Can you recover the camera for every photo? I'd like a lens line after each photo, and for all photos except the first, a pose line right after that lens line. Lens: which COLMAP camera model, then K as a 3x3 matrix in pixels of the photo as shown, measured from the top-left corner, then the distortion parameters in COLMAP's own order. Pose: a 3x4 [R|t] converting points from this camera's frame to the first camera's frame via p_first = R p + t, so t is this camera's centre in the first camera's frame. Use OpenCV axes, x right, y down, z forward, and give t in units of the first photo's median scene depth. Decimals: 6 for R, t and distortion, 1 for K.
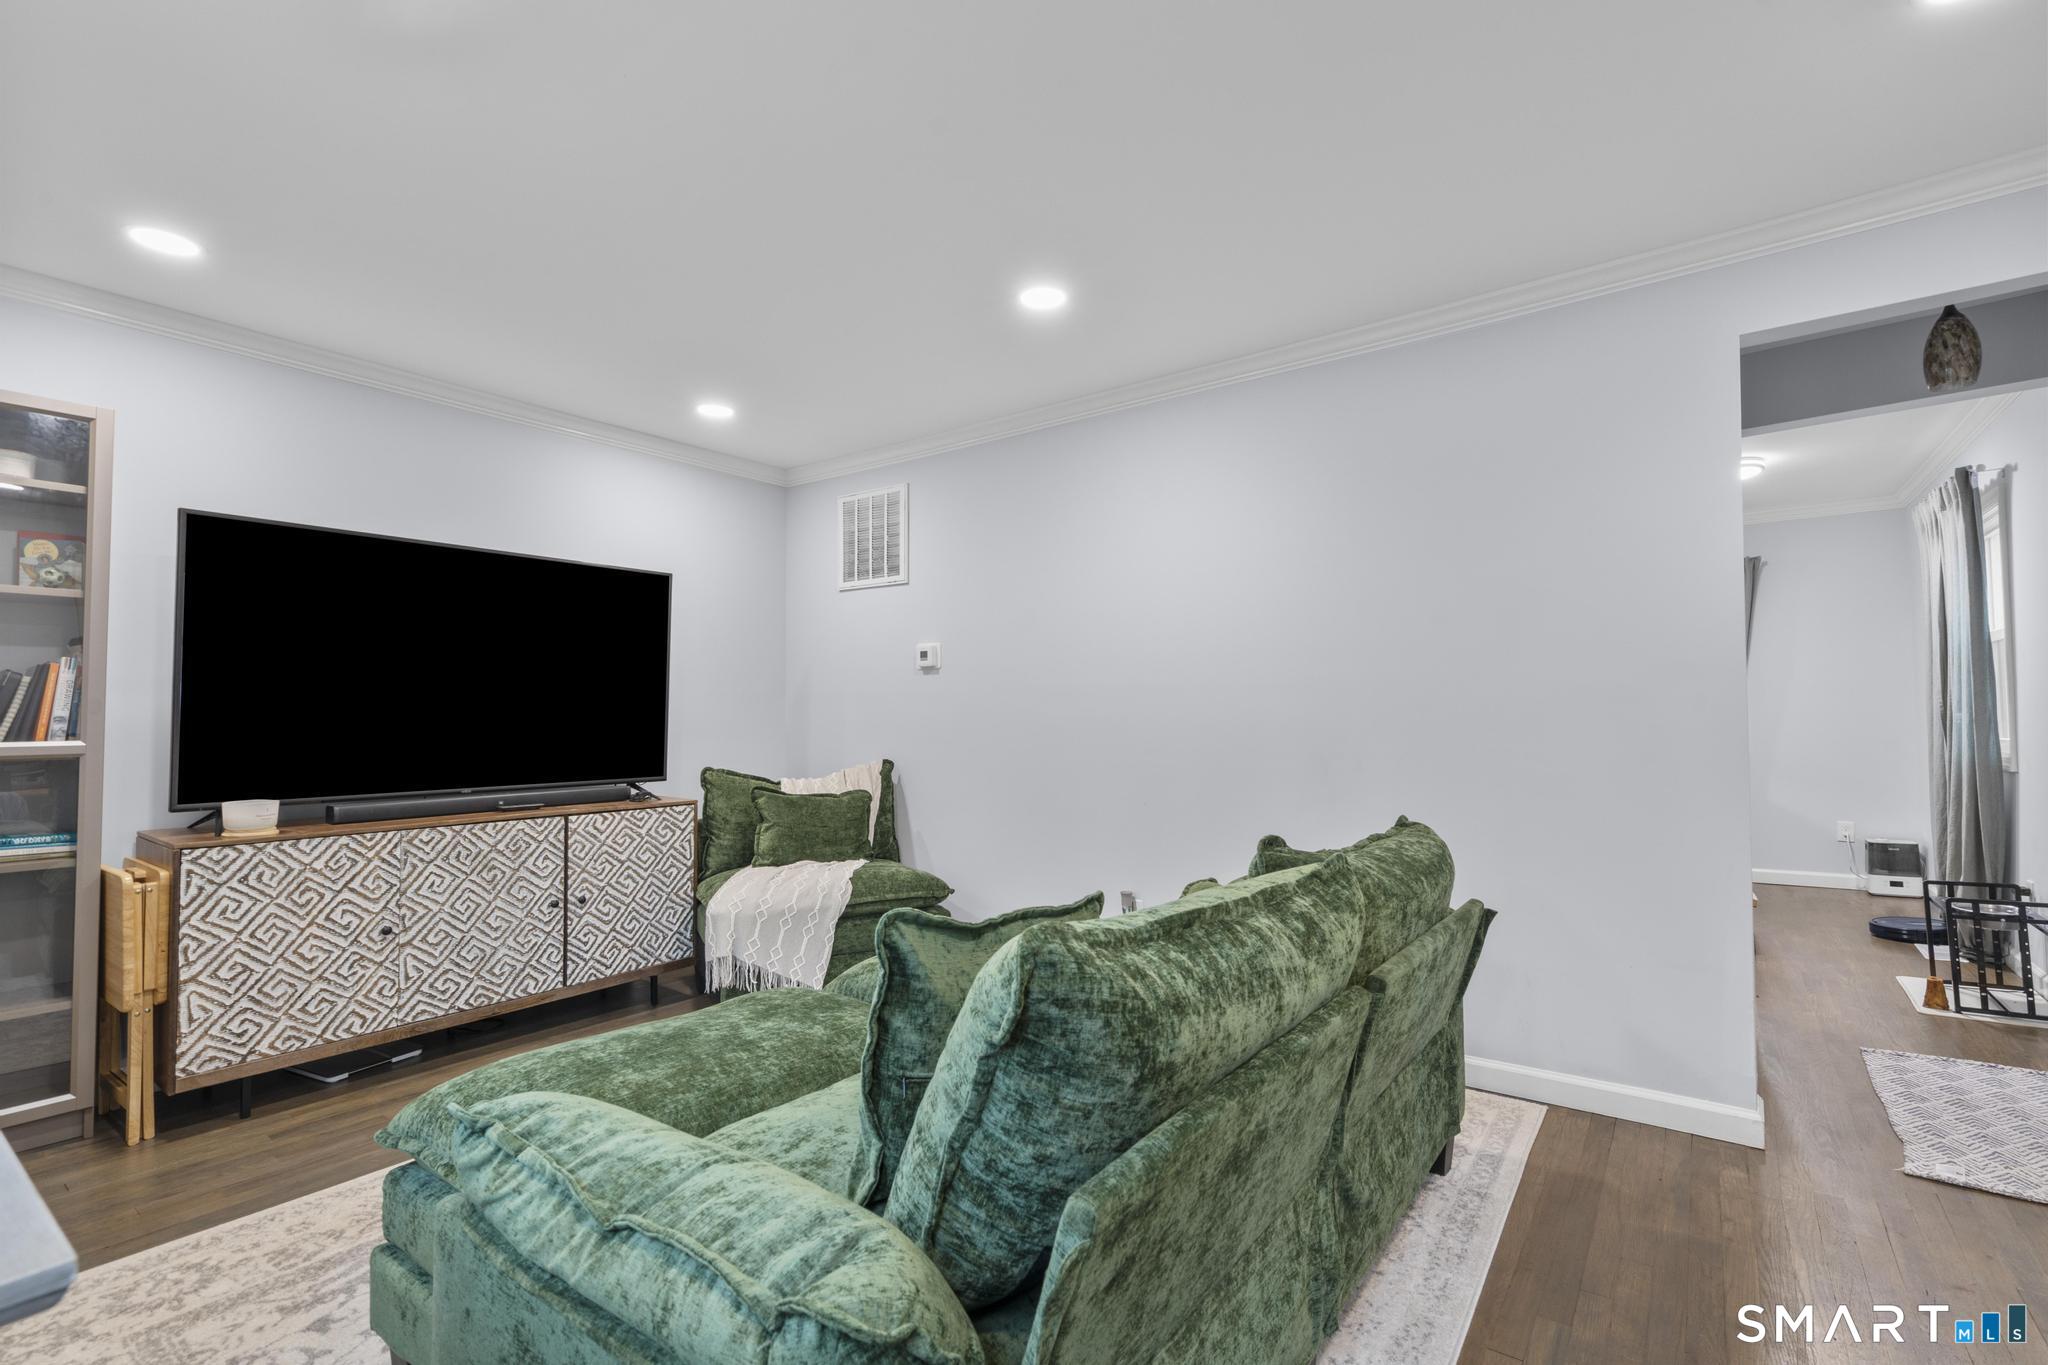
lens RADIAL K [[919.2, 0, 1024.0], [0, 919.2, 682.5], [0, 0, 1]] dist [-0.008545, 0.004819]
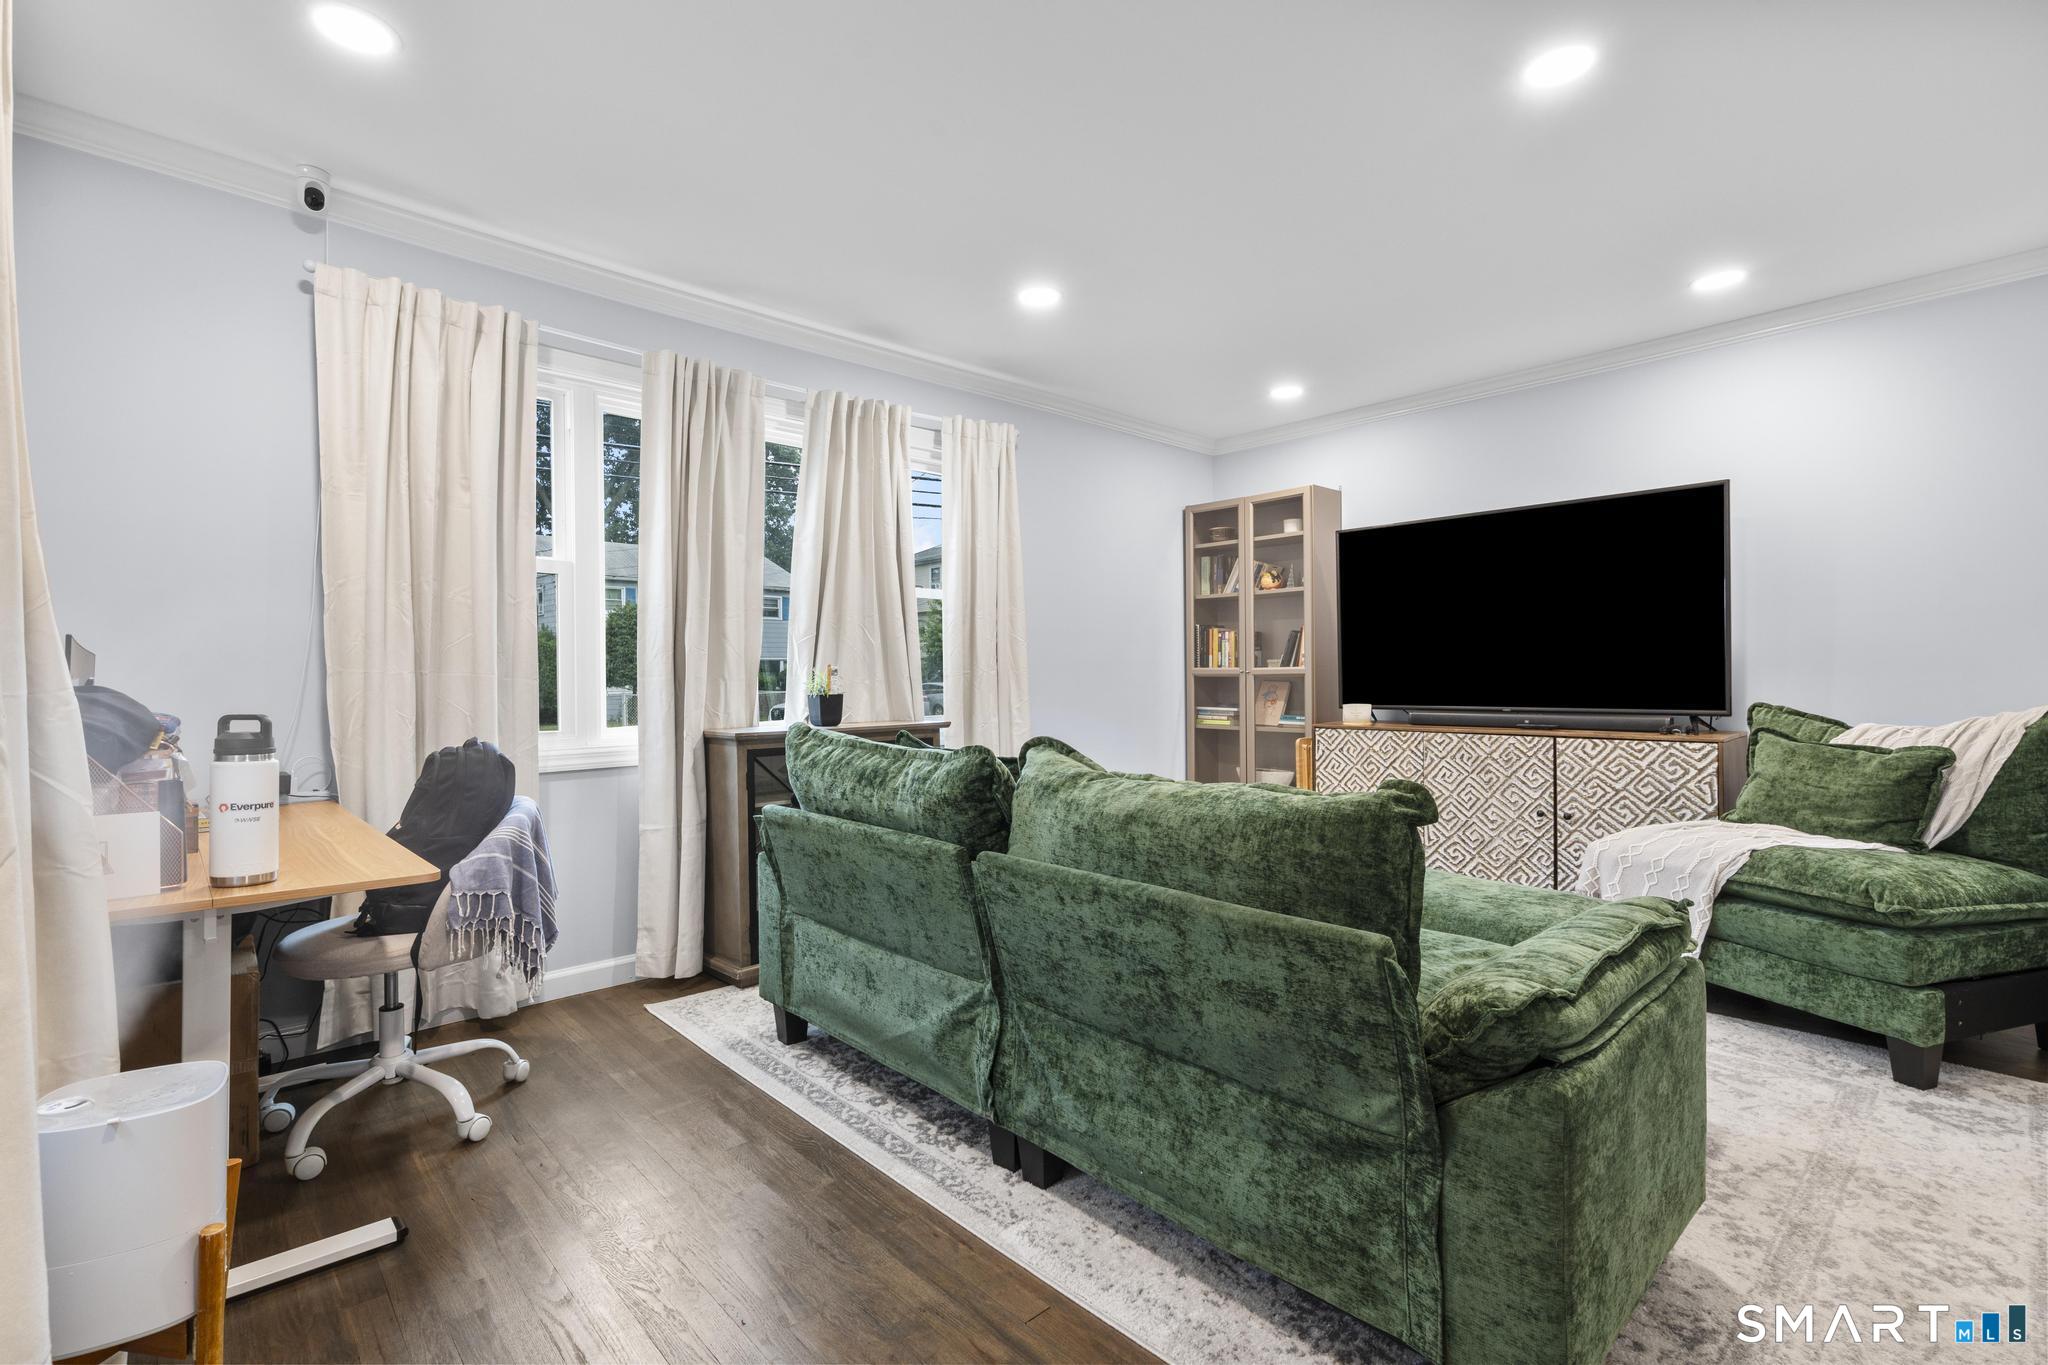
lens RADIAL K [[919.2, 0, 1024.0], [0, 919.2, 682.5], [0, 0, 1]] dist [-0.008545, 0.004819]
pose [[-0.185712, 0.010113, -0.982552, 0.701566], [0.044184, 0.999022, 0.001931, 0.049775], [0.981610, -0.043055, -0.185977, 0.585562]]
